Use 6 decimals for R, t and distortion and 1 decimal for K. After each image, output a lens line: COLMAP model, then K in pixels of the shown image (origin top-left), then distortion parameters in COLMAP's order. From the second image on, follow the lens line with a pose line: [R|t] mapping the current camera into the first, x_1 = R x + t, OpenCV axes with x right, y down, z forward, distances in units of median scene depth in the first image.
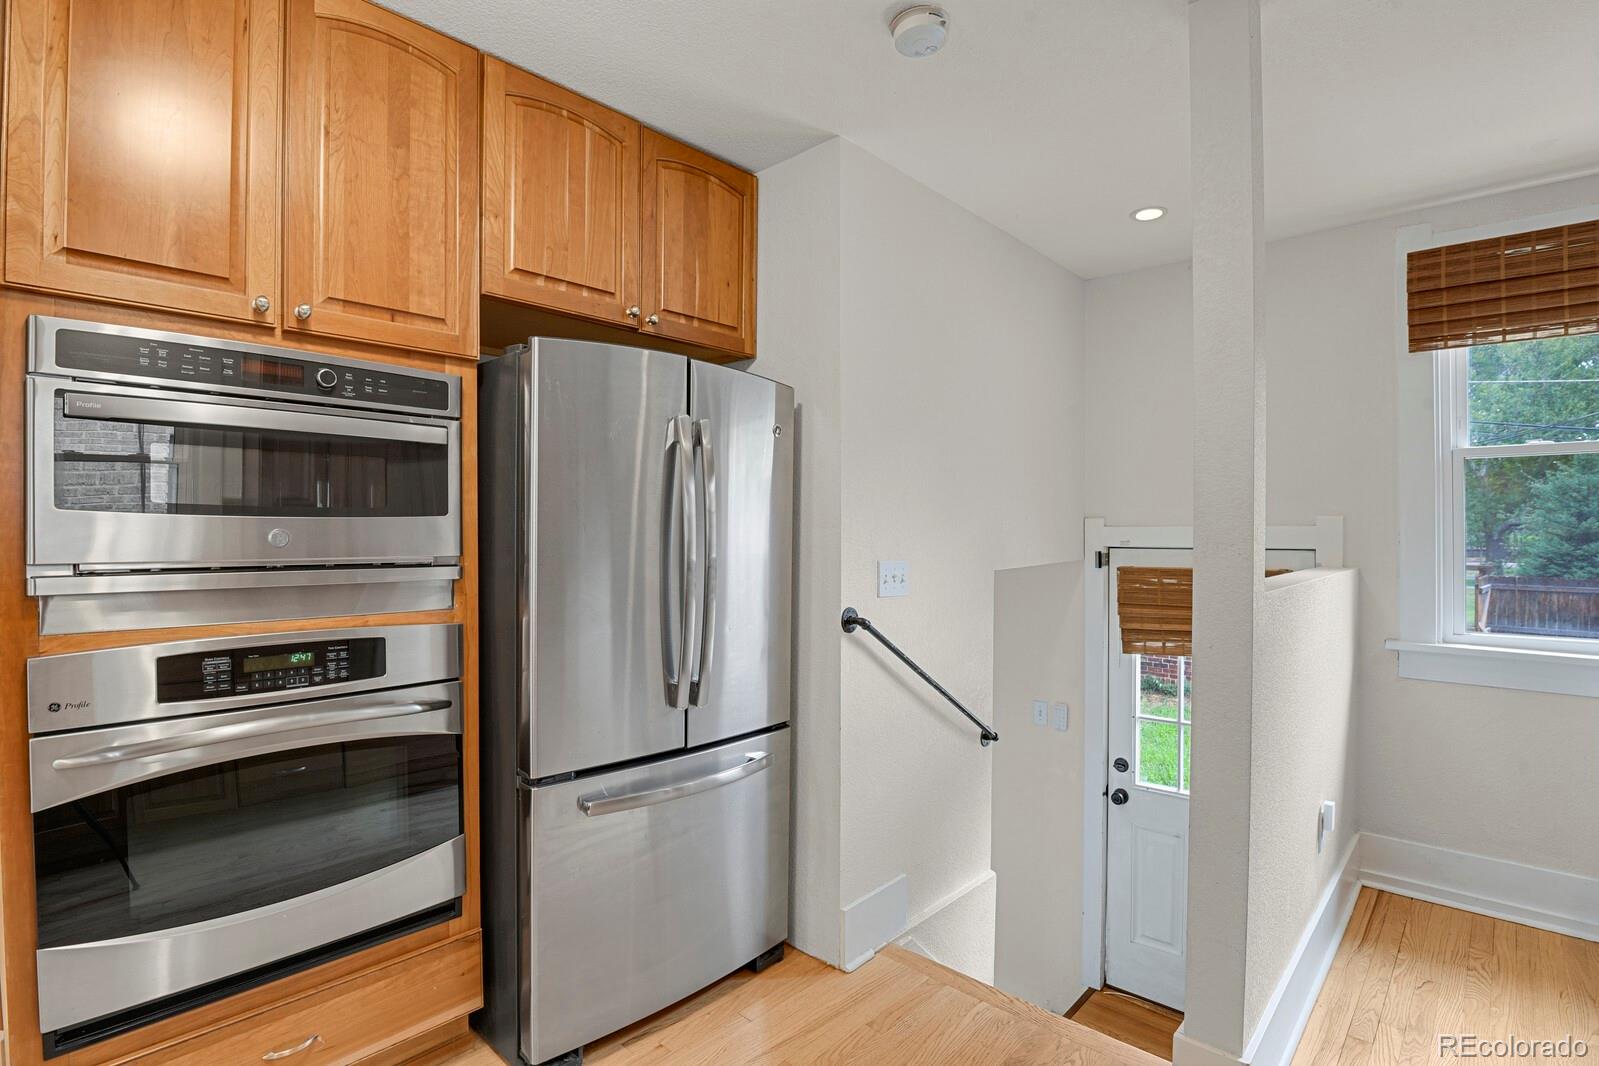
lens RADIAL K [[776.9, 0, 804.0], [0, 776.9, 536.9], [0, 0, 1]] dist [-0.025520, -0.003033]
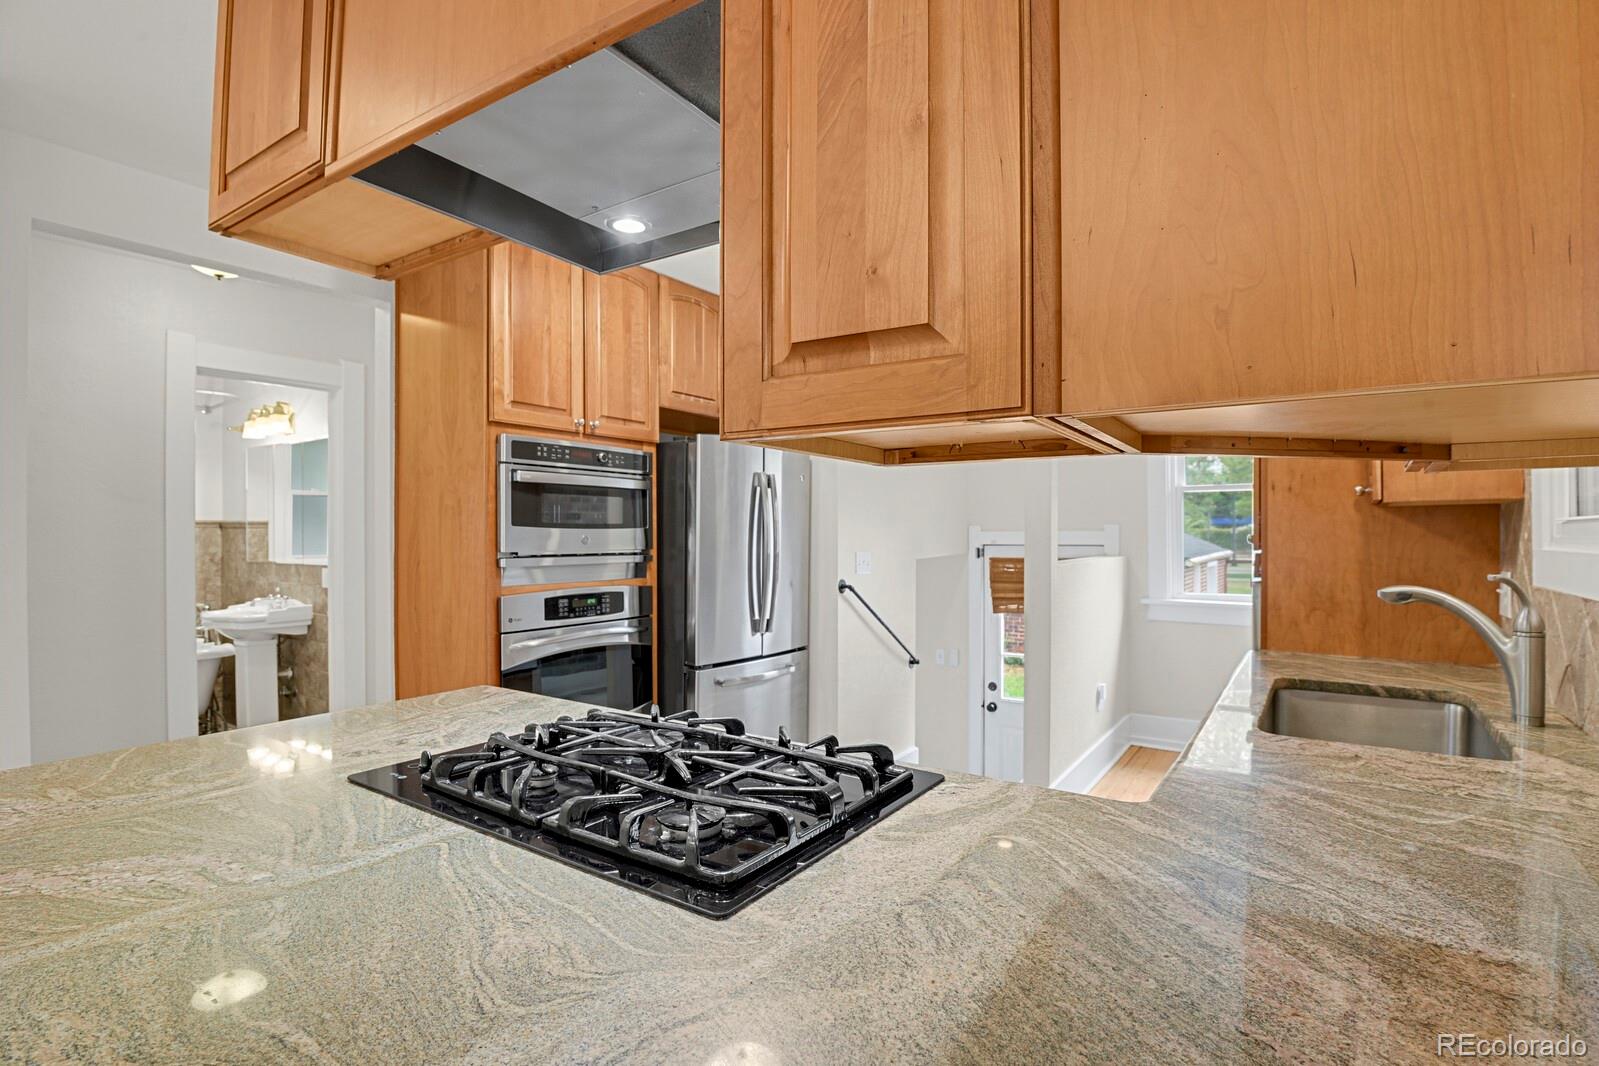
lens RADIAL K [[776.9, 0, 809.1], [0, 776.9, 537.7], [0, 0, 1]] dist [-0.025520, -0.003033]
pose [[0.988013, -0.002689, 0.154345, -0.234108], [0.002901, 0.999995, -0.001145, 0.000068], [-0.154341, 0.001579, 0.988016, -0.585833]]
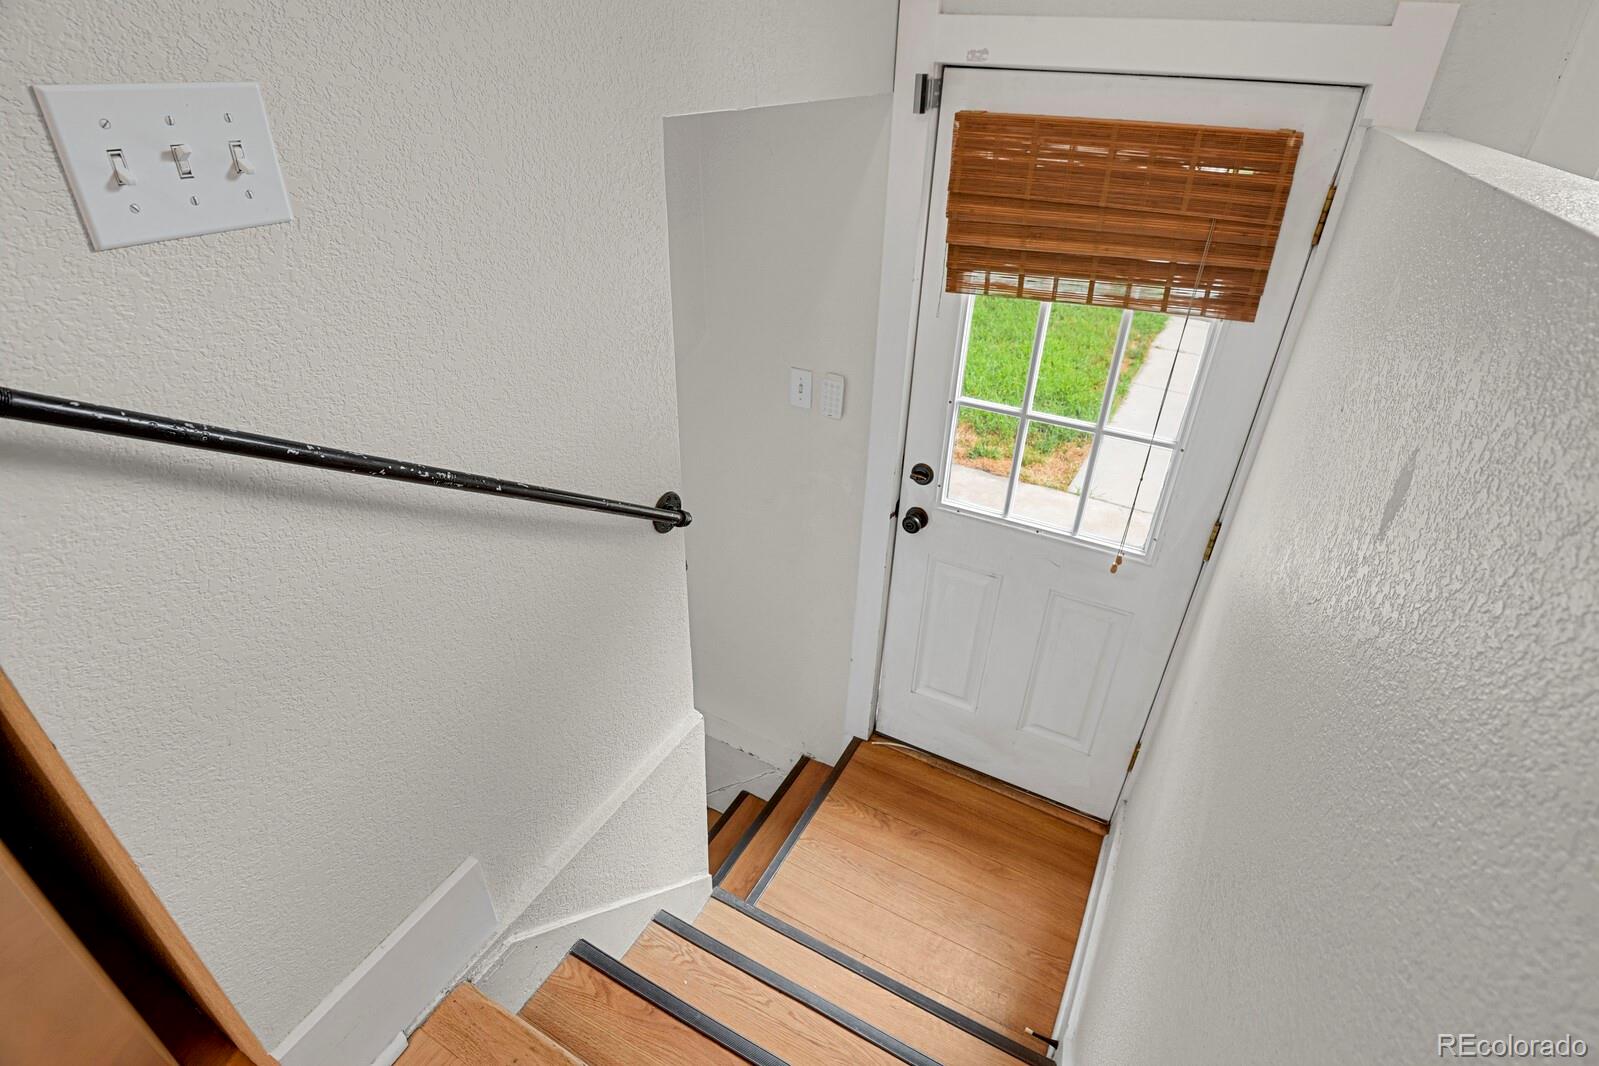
lens RADIAL K [[776.9, 0, 803.0], [0, 776.9, 543.2], [0, 0, 1]] dist [-0.025520, -0.003033]
pose [[0.969164, -0.108220, 0.221380, 0.218532], [-0.025247, 0.850064, 0.526074, 0.021458], [-0.245119, -0.515442, 0.821119, 0.606215]]
